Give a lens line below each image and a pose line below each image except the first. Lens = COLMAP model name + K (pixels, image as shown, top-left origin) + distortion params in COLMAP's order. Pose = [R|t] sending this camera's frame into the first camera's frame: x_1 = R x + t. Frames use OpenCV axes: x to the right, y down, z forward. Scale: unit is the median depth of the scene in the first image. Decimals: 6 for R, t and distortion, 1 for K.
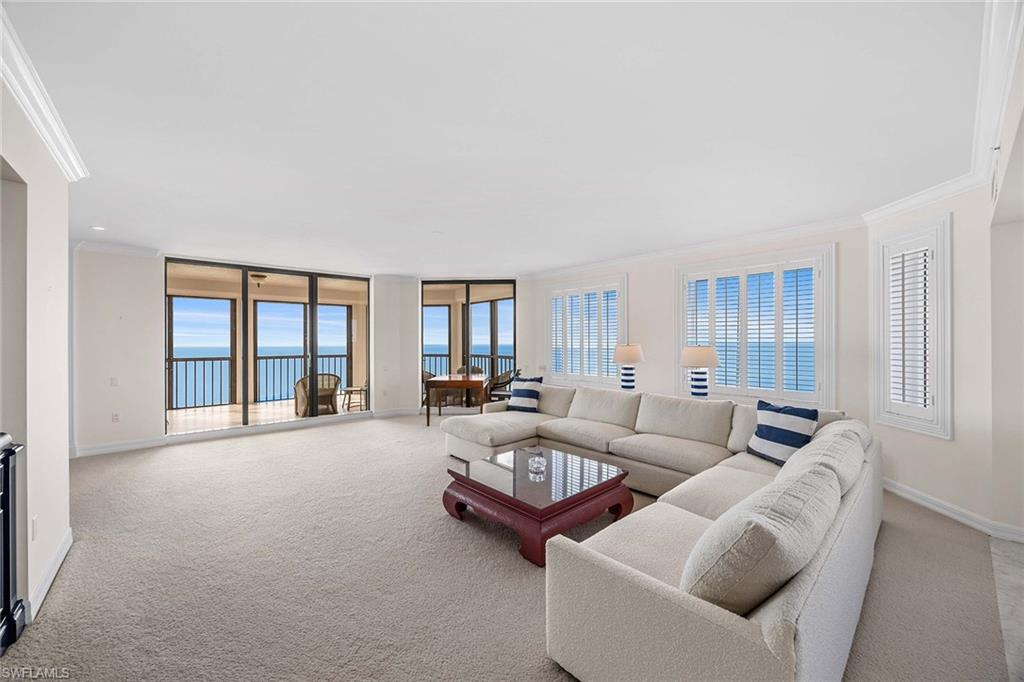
lens RADIAL K [[384.3, 0, 506.7], [0, 384.3, 339.5], [0, 0, 1]] dist [-0.005457, -0.000173]
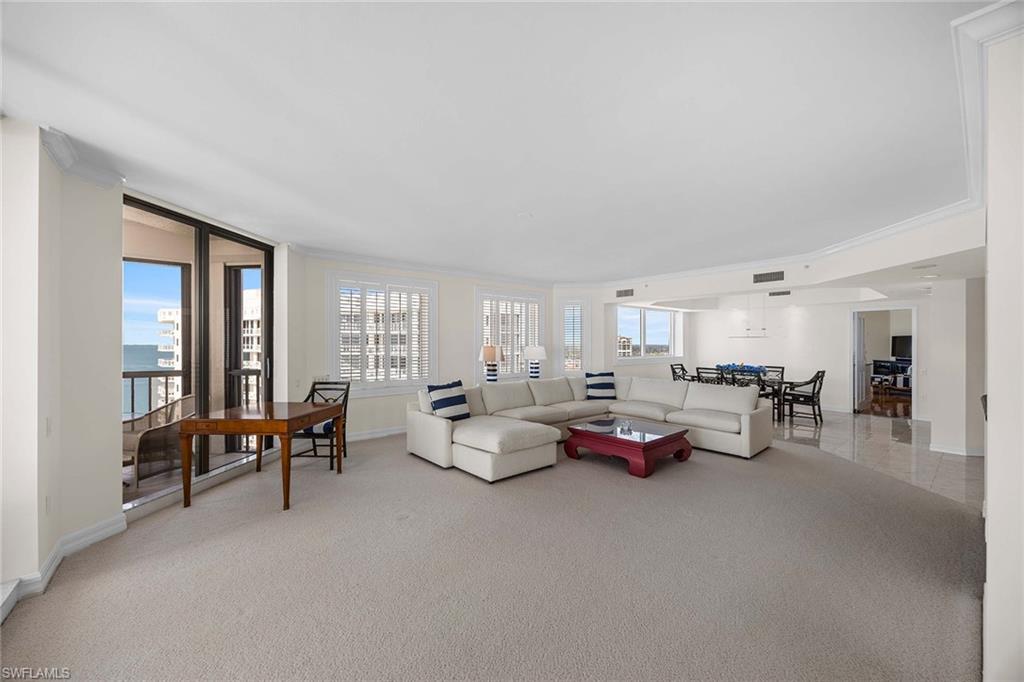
lens RADIAL K [[384.3, 0, 507.6], [0, 384.3, 342.1], [0, 0, 1]] dist [-0.005457, -0.000173]
pose [[-0.017090, 0.002380, 0.999851, -0.789343], [-0.006736, 0.999974, -0.002496, -0.000919], [-0.999831, -0.006778, -0.017074, 0.811064]]
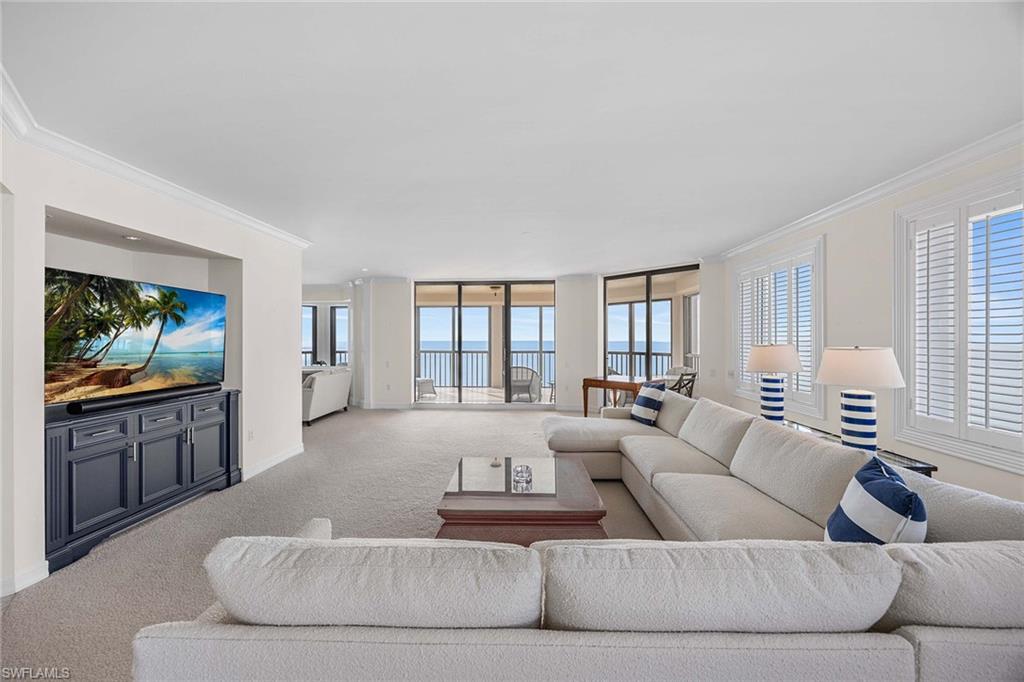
lens RADIAL K [[384.3, 0, 515.4], [0, 384.3, 337.7], [0, 0, 1]] dist [-0.005457, -0.000173]
pose [[0.720578, -0.000774, -0.693374, 0.326031], [0.001284, 0.999999, 0.000218, 0.000847], [0.693373, -0.001048, 0.720578, 0.156861]]
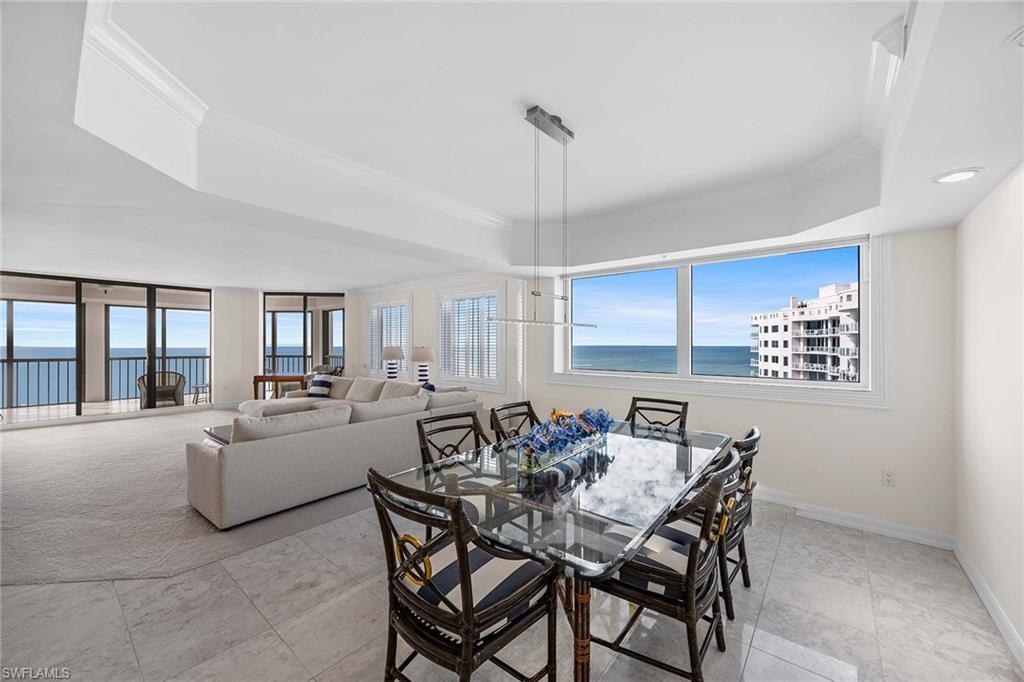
lens RADIAL K [[384.3, 0, 506.1], [0, 384.3, 342.6], [0, 0, 1]] dist [-0.005457, -0.000173]
pose [[0.986648, 0.002496, 0.162850, 0.354178], [-0.002860, 0.999994, 0.002002, -0.003503], [-0.162844, -0.002441, 0.986649, -0.303646]]
